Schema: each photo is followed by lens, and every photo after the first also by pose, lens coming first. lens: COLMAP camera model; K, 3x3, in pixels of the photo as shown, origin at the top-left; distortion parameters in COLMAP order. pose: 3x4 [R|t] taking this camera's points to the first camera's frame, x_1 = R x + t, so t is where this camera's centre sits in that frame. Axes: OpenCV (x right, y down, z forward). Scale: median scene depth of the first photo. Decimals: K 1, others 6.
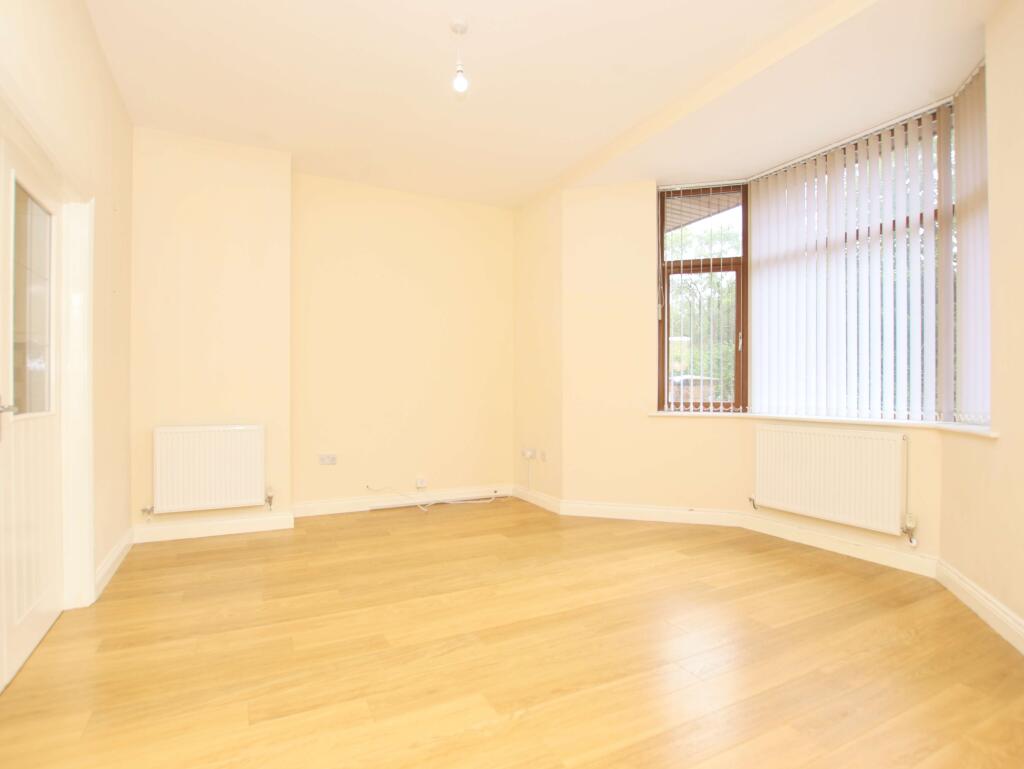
lens RADIAL K [[552.0, 0, 517.2], [0, 552.0, 361.8], [0, 0, 1]] dist [-0.000657, 0.000160]
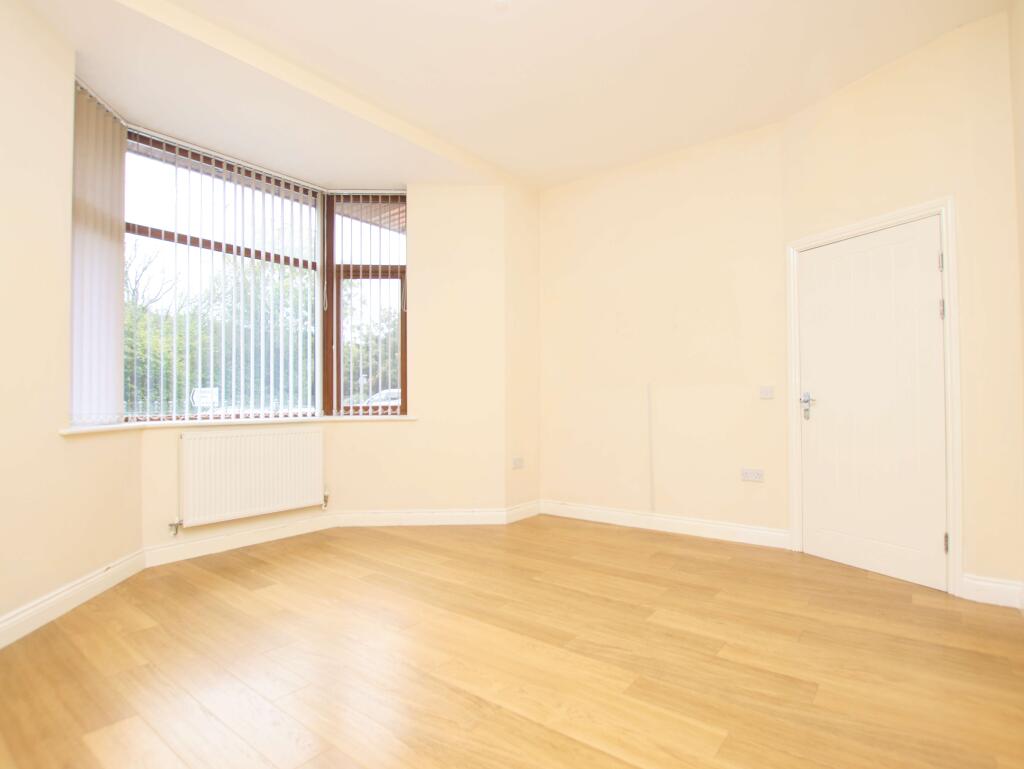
lens RADIAL K [[524.9, 0, 512.0], [0, 524.9, 384.5], [0, 0, 1]] dist [-0.004996, -0.001872]
pose [[-0.422083, 0.029046, 0.906092, -0.738358], [-0.044705, 0.997604, -0.052804, 0.078092], [-0.905454, -0.062794, -0.419773, 1.255510]]
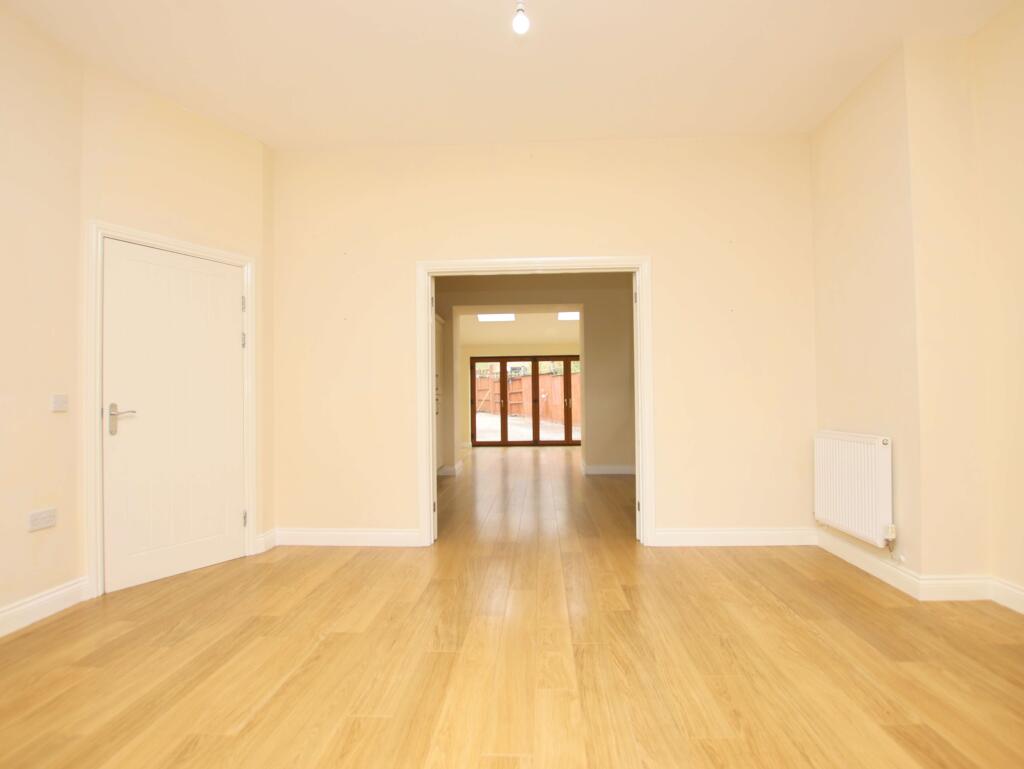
lens RADIAL K [[524.9, 0, 512.0], [0, 524.9, 384.5], [0, 0, 1]] dist [-0.004996, -0.001872]
pose [[-0.519064, -0.021869, -0.854455, 0.557409], [0.060934, 0.996182, -0.062512, 0.077794], [0.852560, -0.084514, -0.515750, 1.346139]]
